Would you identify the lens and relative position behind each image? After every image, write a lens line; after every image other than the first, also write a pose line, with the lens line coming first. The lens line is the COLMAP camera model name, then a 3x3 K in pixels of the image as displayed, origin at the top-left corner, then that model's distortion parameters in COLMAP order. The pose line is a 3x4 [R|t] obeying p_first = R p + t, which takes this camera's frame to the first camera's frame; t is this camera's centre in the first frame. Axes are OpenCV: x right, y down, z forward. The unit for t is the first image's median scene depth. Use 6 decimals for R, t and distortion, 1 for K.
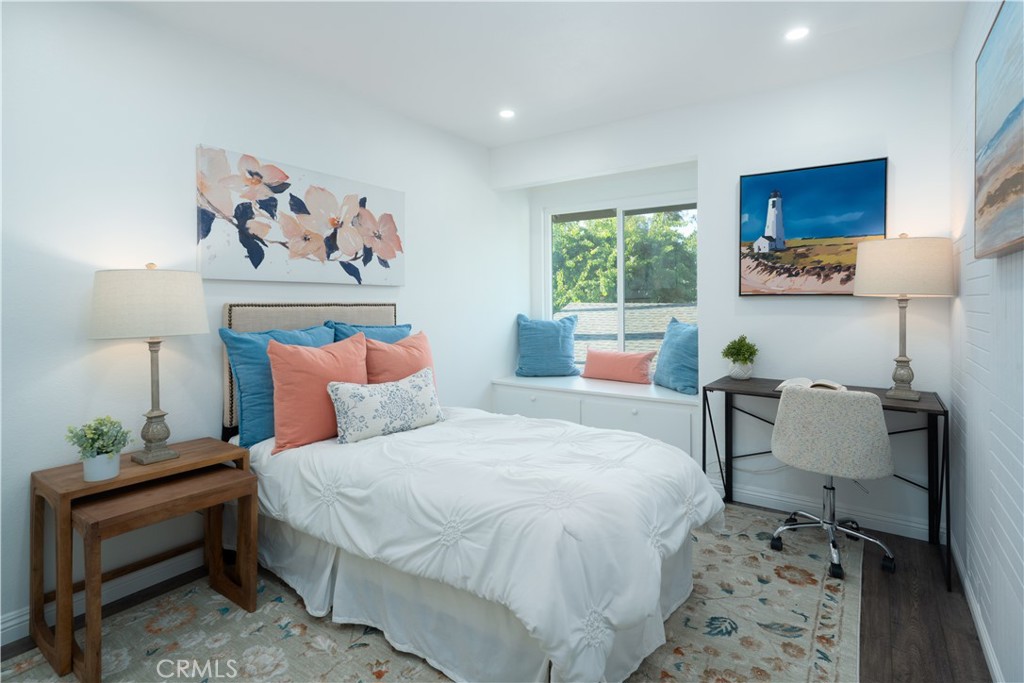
lens RADIAL K [[502.9, 0, 509.6], [0, 502.9, 318.5], [0, 0, 1]] dist [-0.016316, 0.000129]
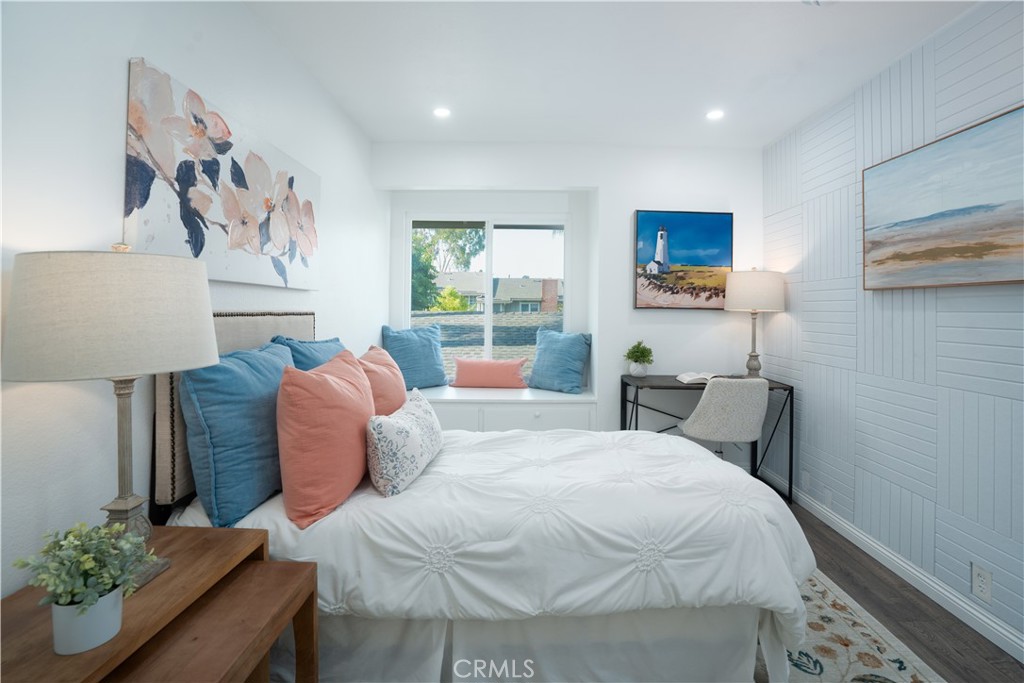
lens RADIAL K [[483.2, 0, 513.6], [0, 483.2, 319.3], [0, 0, 1]] dist [-0.059384, 0.000511]
pose [[0.822425, -0.000944, 0.568873, -0.490433], [0.007329, 0.999933, -0.008937, -0.011070], [-0.568827, 0.011519, 0.822377, 0.229916]]
